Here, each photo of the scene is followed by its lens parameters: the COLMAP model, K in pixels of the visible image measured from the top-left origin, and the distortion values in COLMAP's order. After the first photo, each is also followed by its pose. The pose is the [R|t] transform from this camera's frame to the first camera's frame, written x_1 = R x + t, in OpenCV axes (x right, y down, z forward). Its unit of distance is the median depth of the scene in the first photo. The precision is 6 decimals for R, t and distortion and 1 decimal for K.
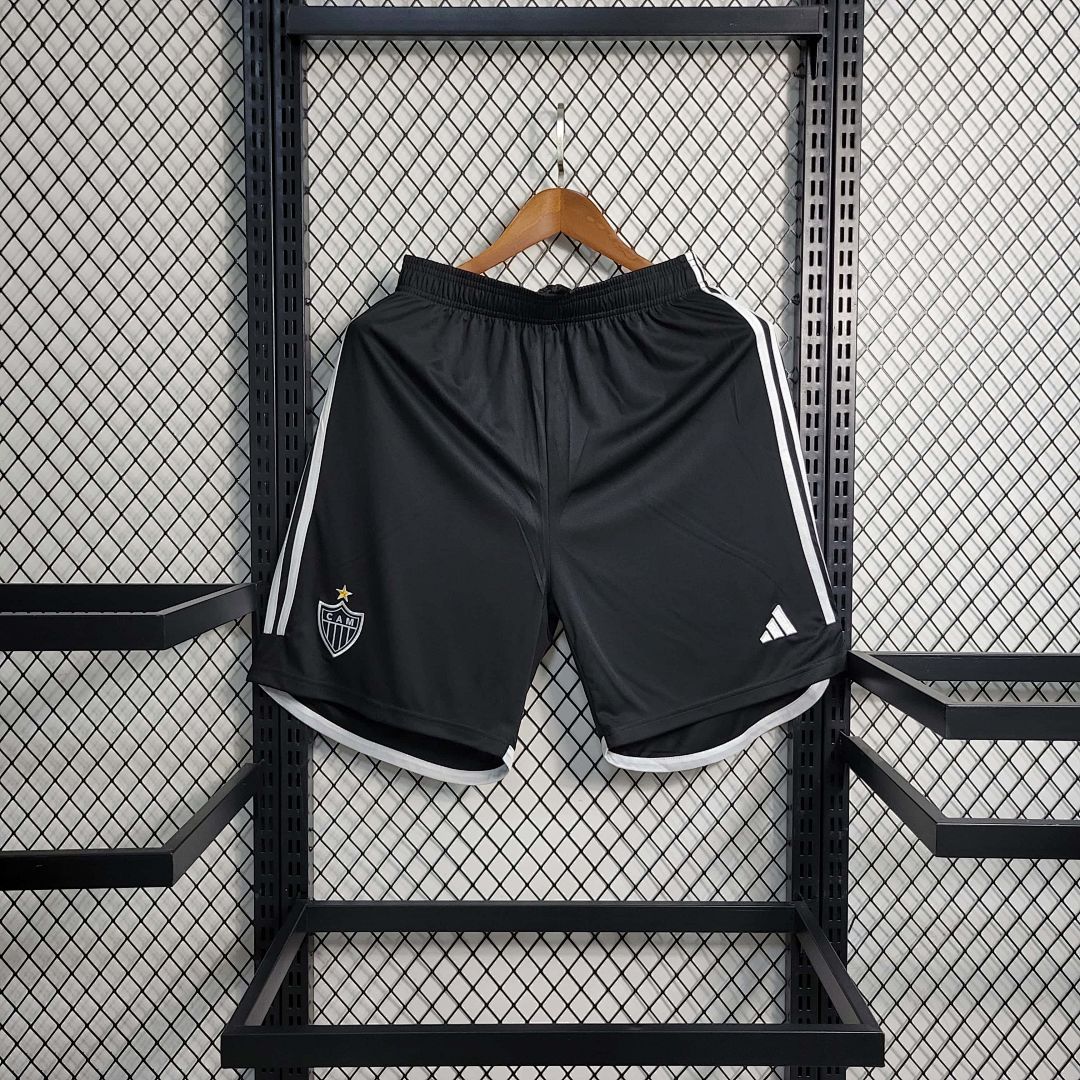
lens RADIAL K [[1128.3, 0, 543.6], [0, 1128.3, 535.4], [0, 0, 1]] dist [0.019823, 0.000000]
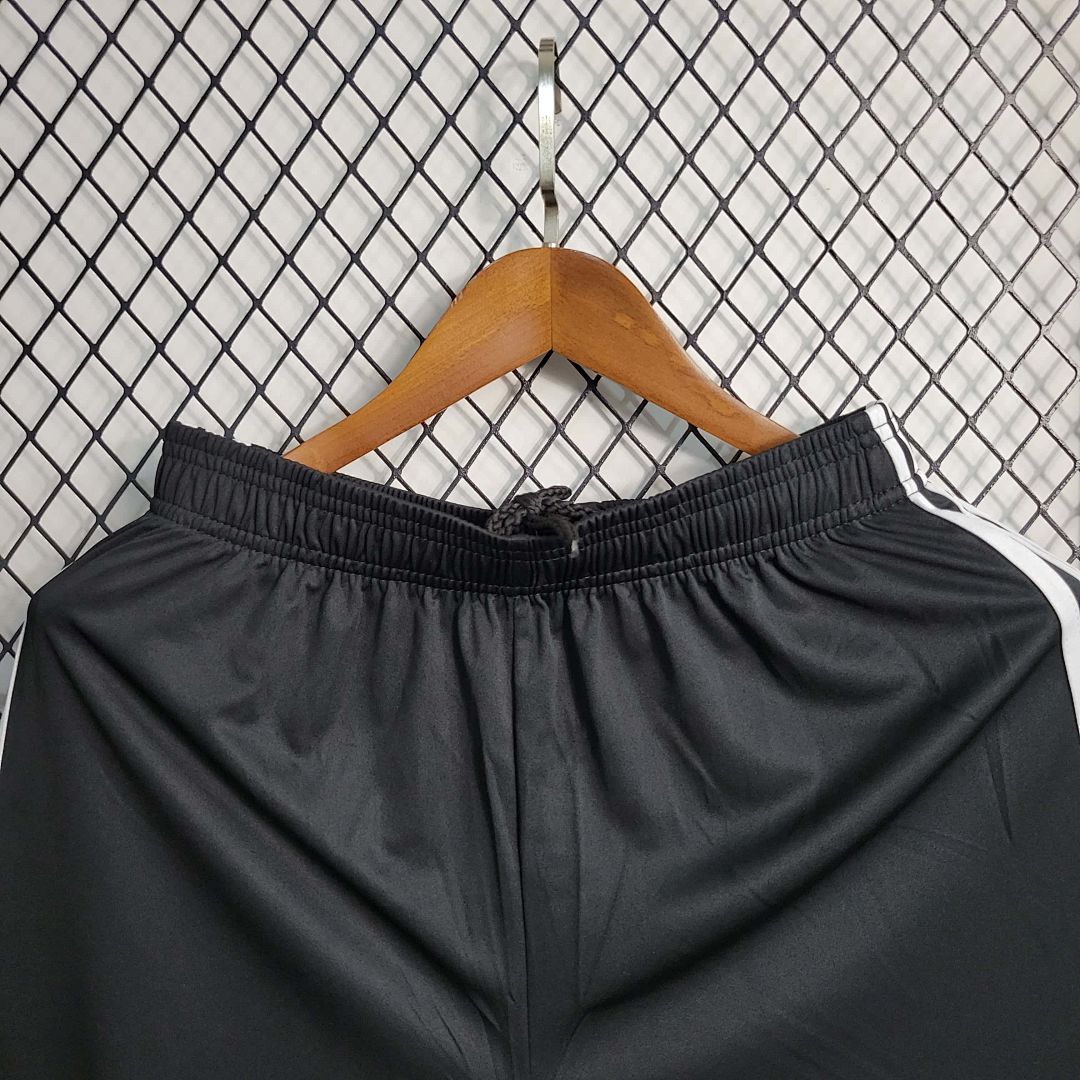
lens RADIAL K [[1128.3, 0, 534.7], [0, 1128.3, 544.2], [0, 0, 1]] dist [0.019823, 0.000000]
pose [[0.999323, -0.013580, -0.034192, 0.021463], [0.013834, 0.999878, 0.007199, -0.197964], [0.034090, -0.007667, 0.999389, 0.576522]]
